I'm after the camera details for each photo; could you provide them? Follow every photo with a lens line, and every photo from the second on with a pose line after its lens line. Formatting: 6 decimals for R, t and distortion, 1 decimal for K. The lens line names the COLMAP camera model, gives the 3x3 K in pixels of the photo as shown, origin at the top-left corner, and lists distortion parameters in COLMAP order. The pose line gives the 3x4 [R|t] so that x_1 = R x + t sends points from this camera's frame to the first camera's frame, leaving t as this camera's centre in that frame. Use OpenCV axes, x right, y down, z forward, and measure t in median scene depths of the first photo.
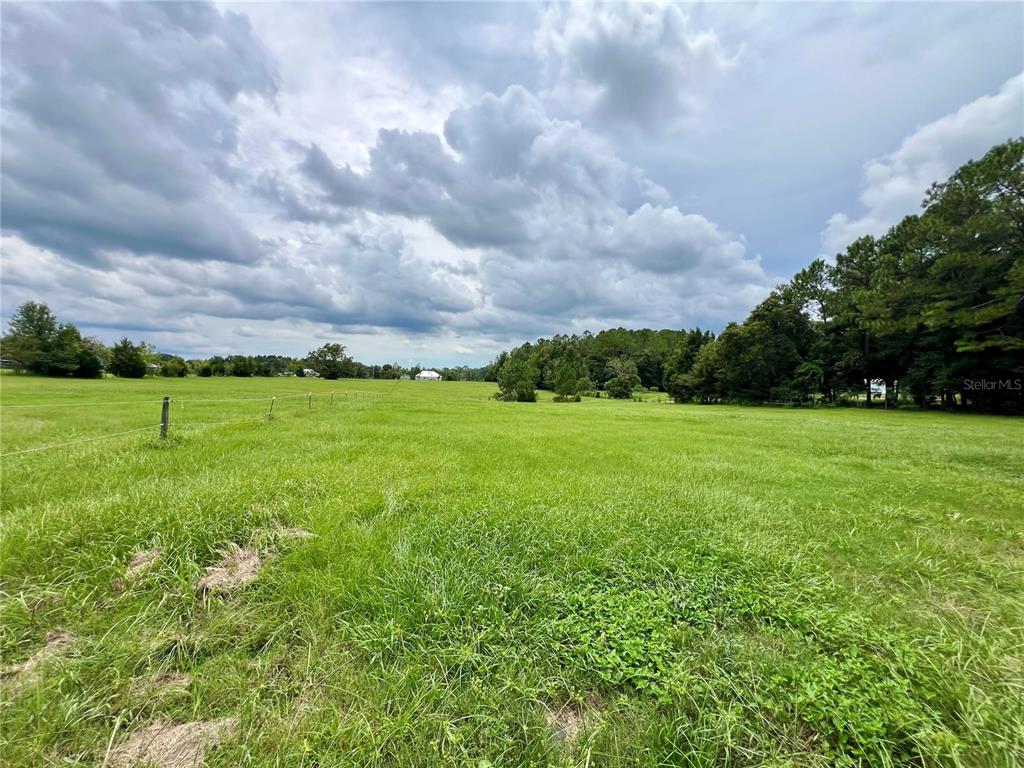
lens RADIAL K [[399.0, 0, 510.6], [0, 399.0, 377.8], [0, 0, 1]] dist [0.001056, 0.000092]
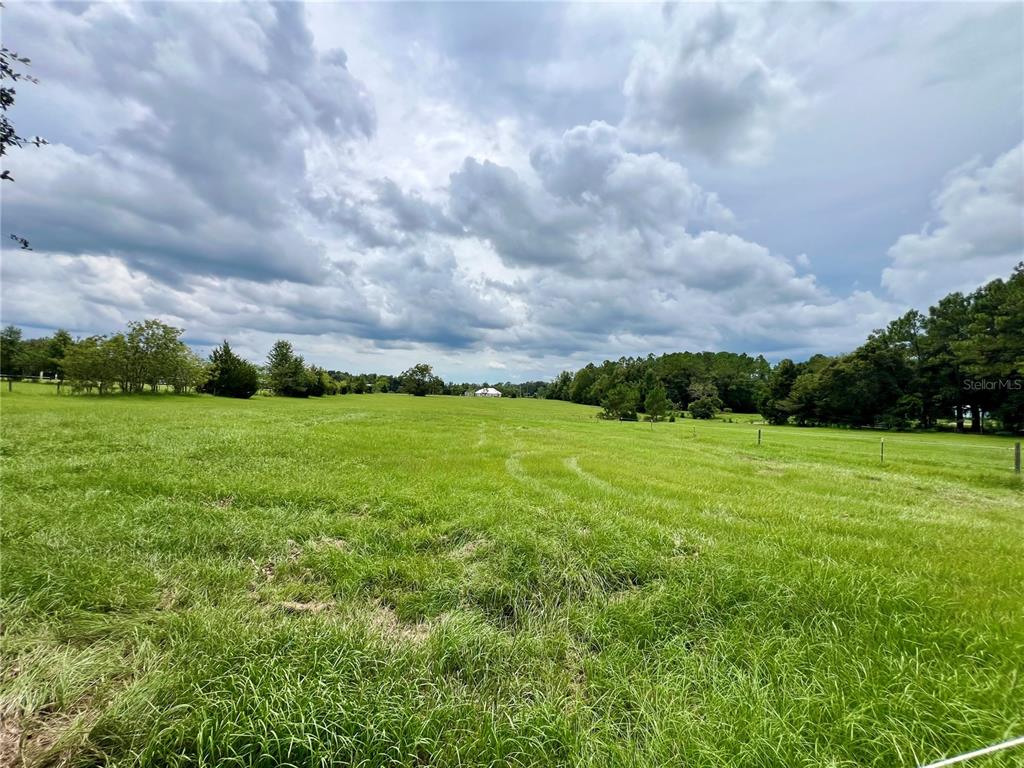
lens RADIAL K [[415.5, 0, 512.8], [0, 415.5, 380.3], [0, 0, 1]] dist [0.002036, 0.000592]
pose [[0.998406, 0.012177, -0.055105, -0.180349], [-0.013955, 0.999391, -0.031989, -0.011176], [0.054681, 0.032707, 0.997968, -0.157672]]
